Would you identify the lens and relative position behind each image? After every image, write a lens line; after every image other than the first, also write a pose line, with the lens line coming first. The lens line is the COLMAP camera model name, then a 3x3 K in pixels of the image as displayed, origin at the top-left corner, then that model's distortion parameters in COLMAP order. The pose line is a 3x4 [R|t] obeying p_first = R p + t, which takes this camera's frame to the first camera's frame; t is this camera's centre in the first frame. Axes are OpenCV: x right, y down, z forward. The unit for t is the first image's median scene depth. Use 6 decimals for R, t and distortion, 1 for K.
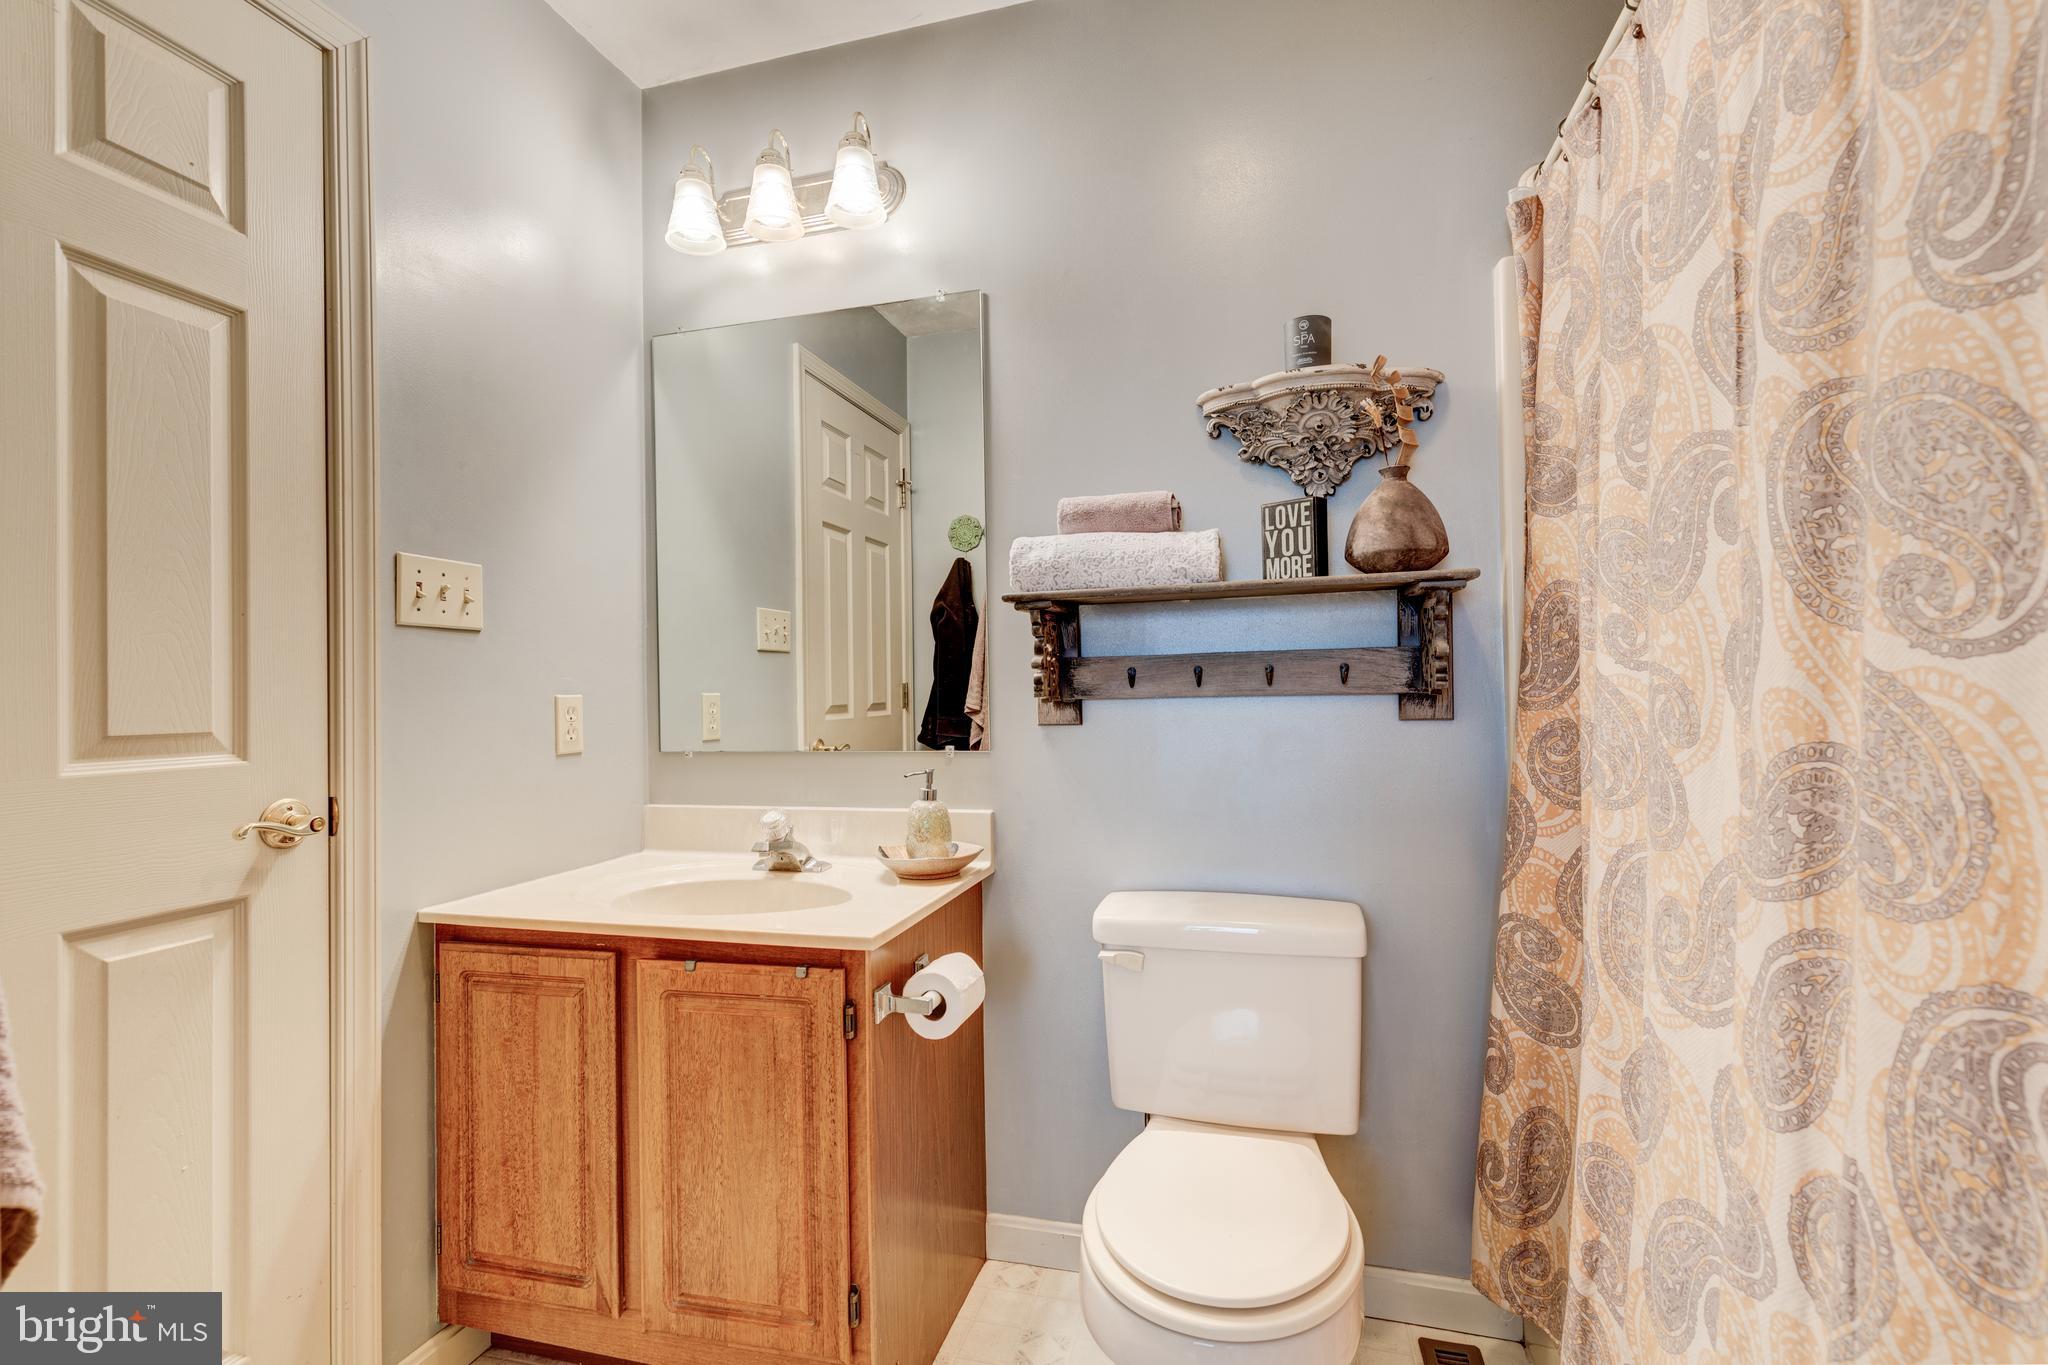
lens RADIAL K [[924.9, 0, 1021.8], [0, 924.9, 680.7], [0, 0, 1]] dist [0.011555, -0.002755]
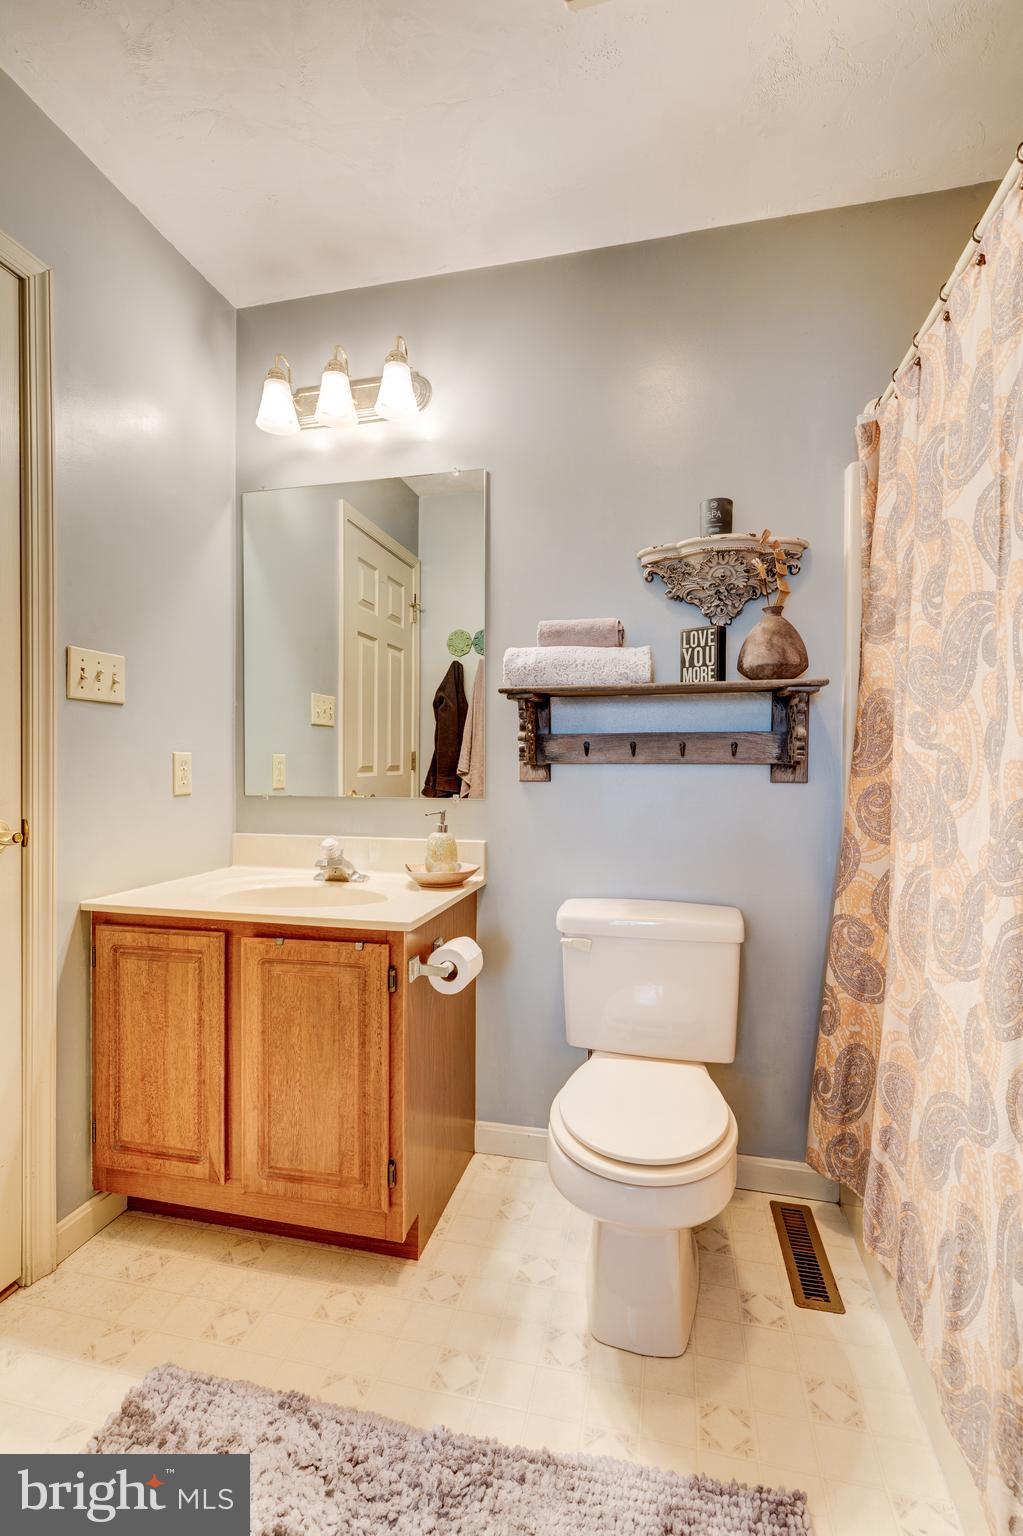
lens RADIAL K [[693.7, 0, 515.5], [0, 693.7, 772.5], [0, 0, 1]] dist [0.011555, -0.002755]
pose [[0.998896, 0.021702, 0.041670, -0.037839], [-0.022756, 0.999428, 0.024997, 0.009688], [-0.041103, -0.025918, 0.998819, -0.070533]]
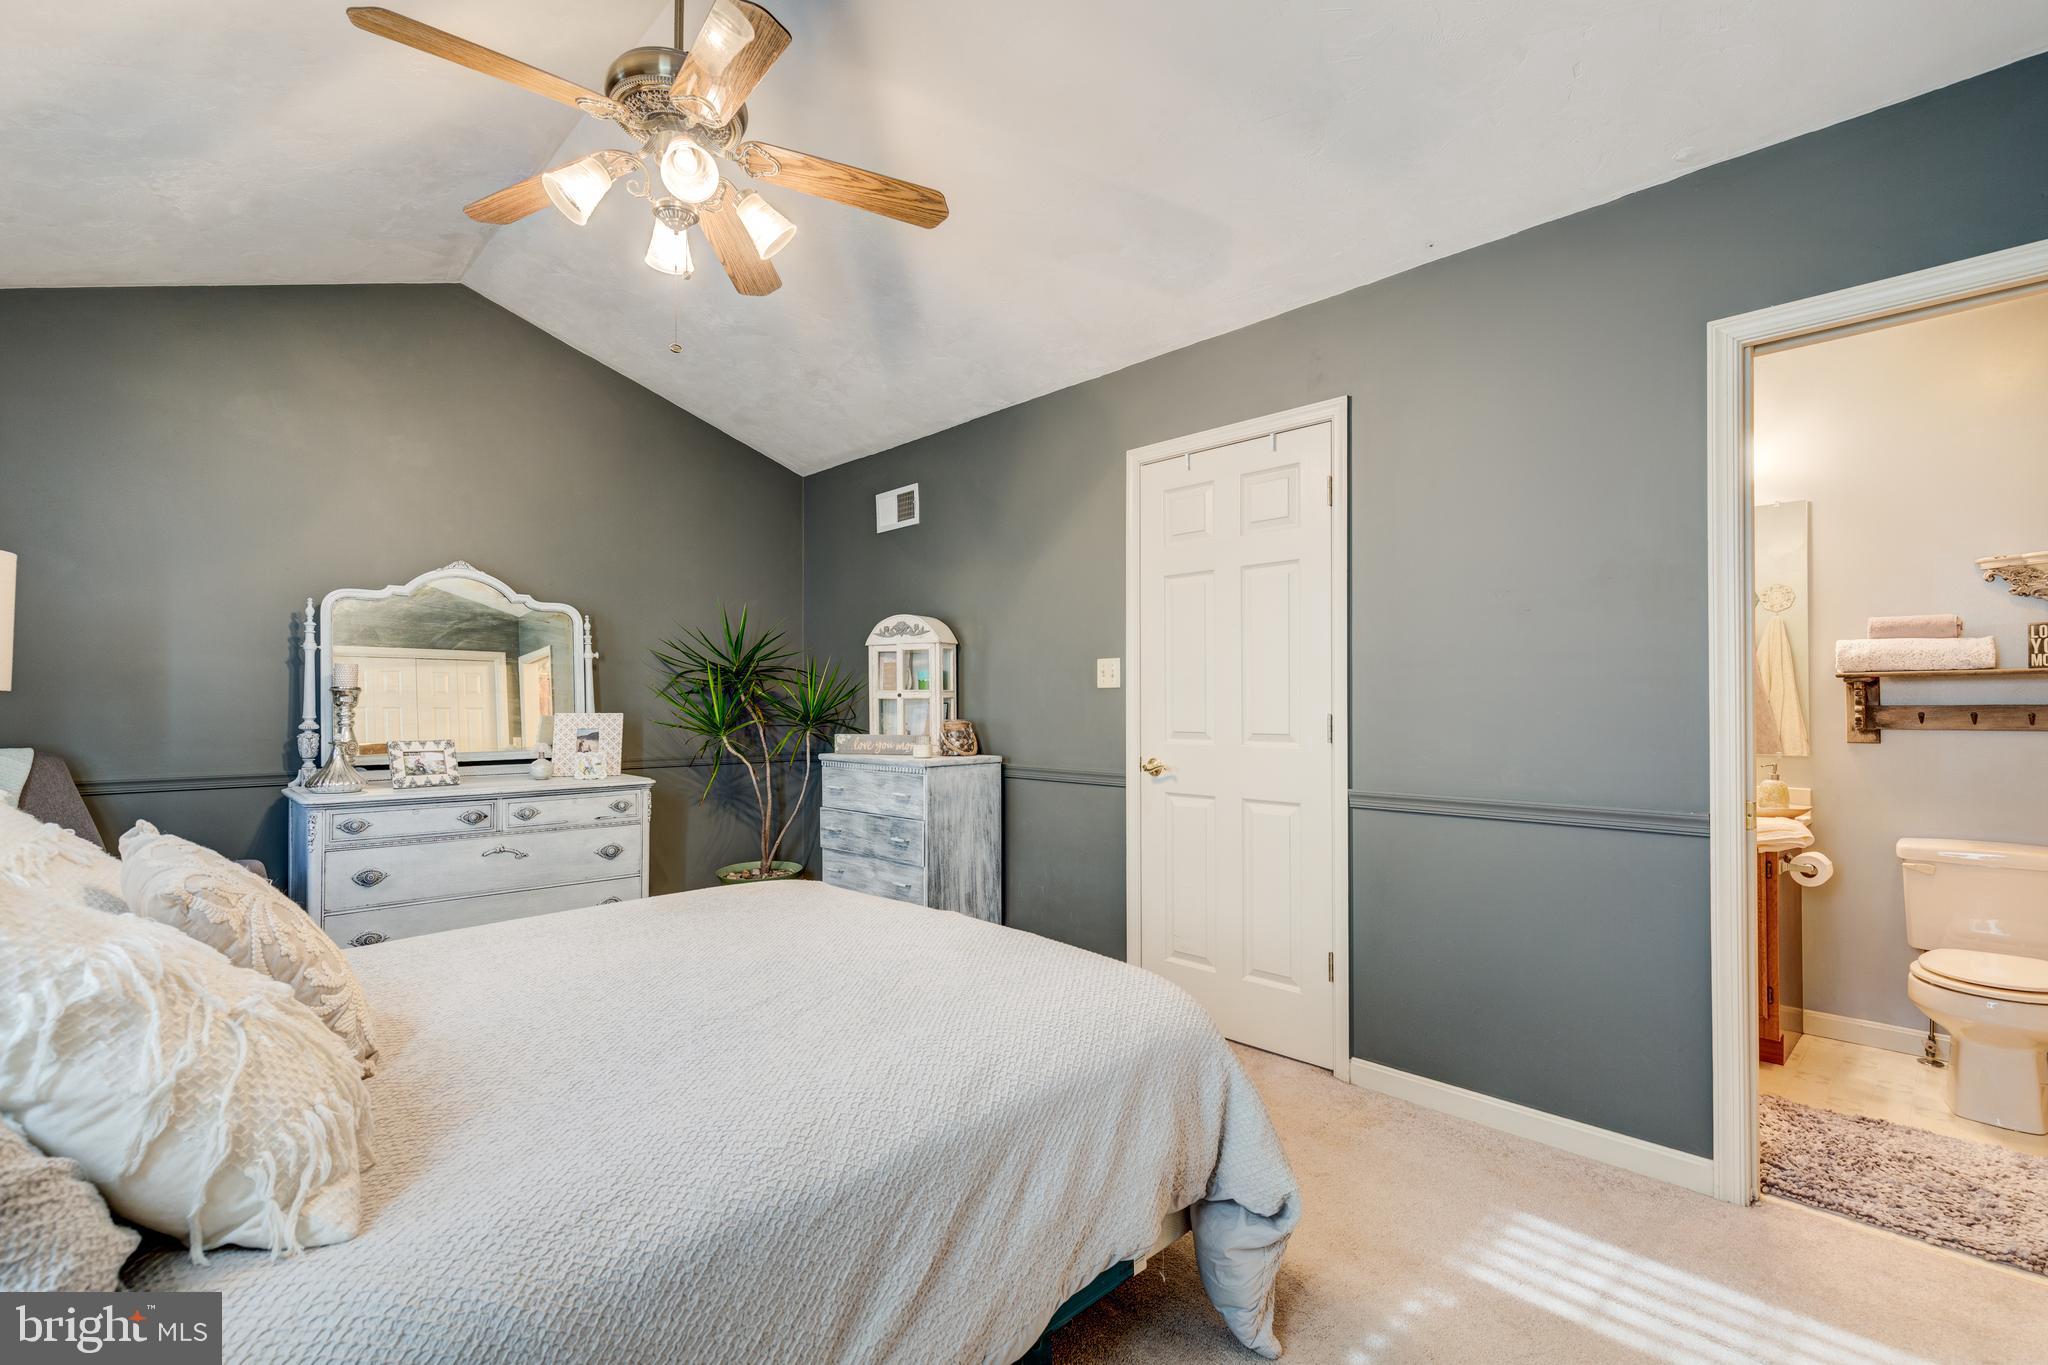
lens RADIAL K [[924.9, 0, 1033.6], [0, 924.9, 699.0], [0, 0, 1]] dist [0.011555, -0.002755]
pose [[0.862691, 0.014479, -0.505523, -0.498450], [-0.011450, 0.999893, 0.009098, -0.040482], [0.505601, -0.002060, 0.862765, -1.571051]]
